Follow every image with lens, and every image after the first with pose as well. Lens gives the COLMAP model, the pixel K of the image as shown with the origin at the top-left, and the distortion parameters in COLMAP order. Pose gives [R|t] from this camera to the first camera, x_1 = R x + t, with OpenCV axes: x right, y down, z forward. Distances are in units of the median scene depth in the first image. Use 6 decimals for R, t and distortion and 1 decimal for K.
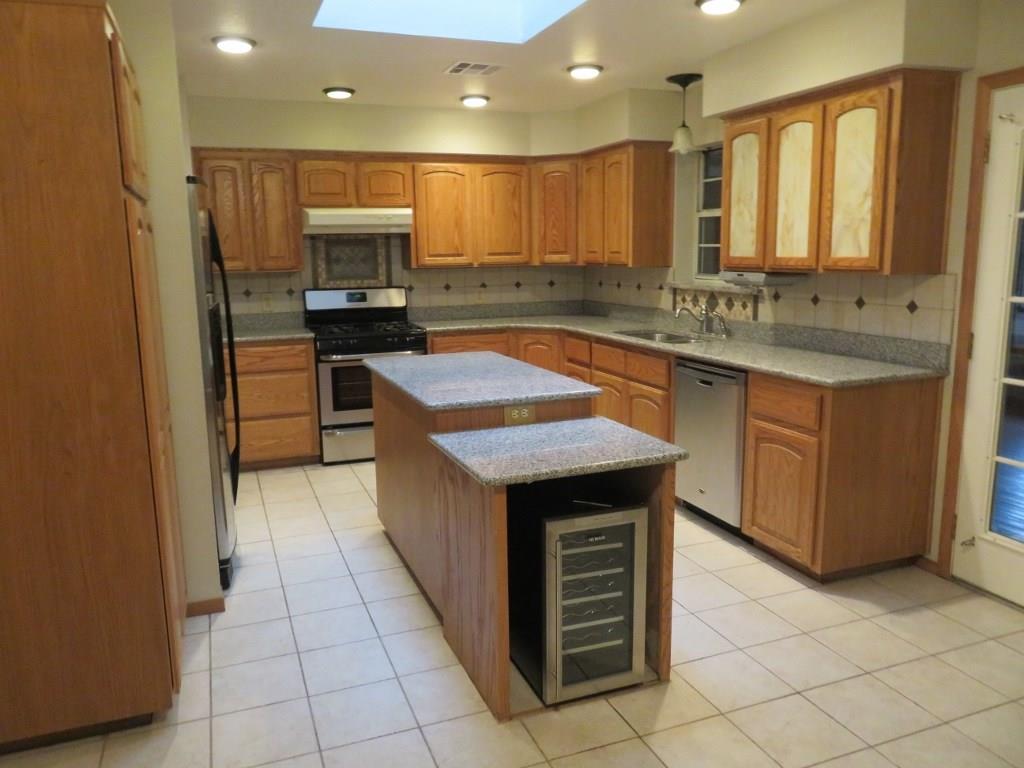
lens RADIAL K [[765.6, 0, 514.0], [0, 765.6, 383.7], [0, 0, 1]] dist [-0.018585, 0.003135]
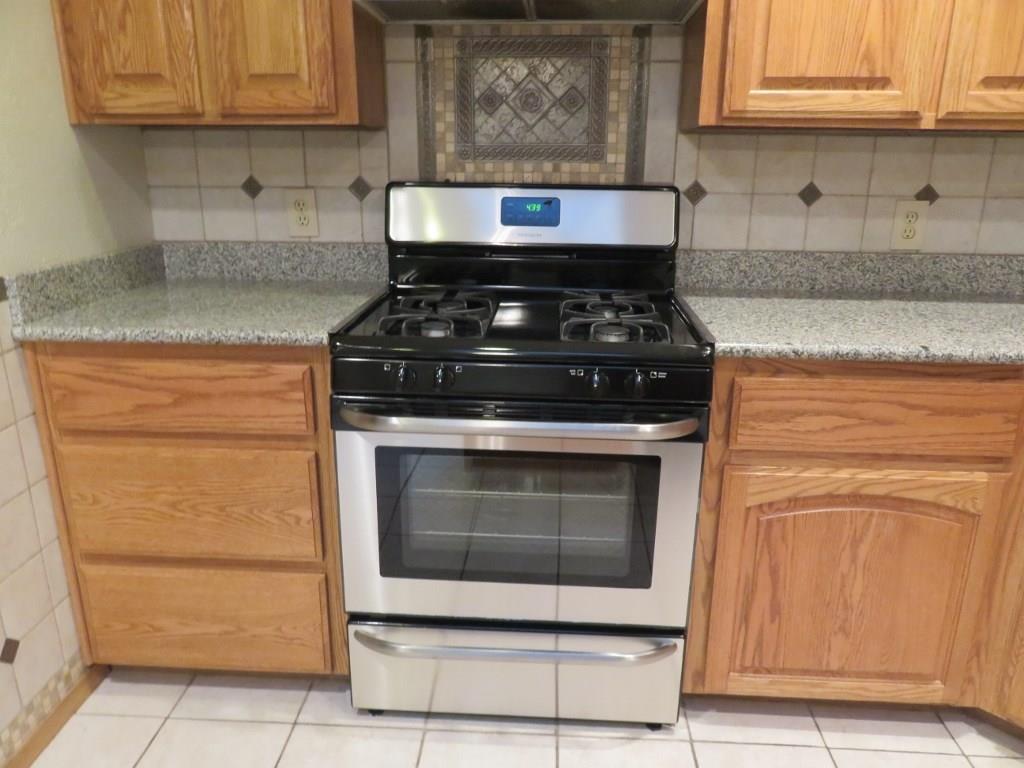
lens RADIAL K [[765.6, 0, 510.6], [0, 765.6, 388.2], [0, 0, 1]] dist [-0.018585, 0.003135]
pose [[0.908098, 0.145318, -0.392735, -0.068183], [-0.091863, 0.984143, 0.151738, -0.088197], [0.408558, -0.101715, 0.907047, 0.690011]]
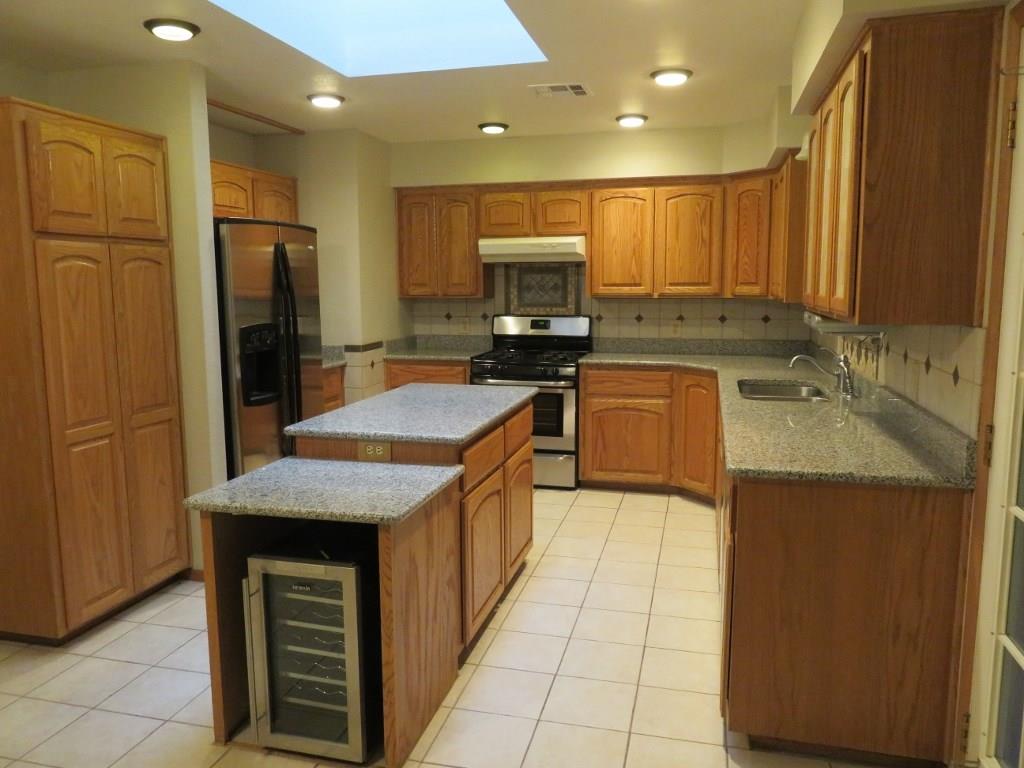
lens RADIAL K [[765.6, 0, 513.5], [0, 765.6, 387.0], [0, 0, 1]] dist [-0.018585, 0.003135]
pose [[0.812260, 0.090952, -0.576161, 0.364655], [-0.107232, 0.994217, 0.005771, -0.033661], [0.573354, 0.057095, 0.817316, 0.159524]]
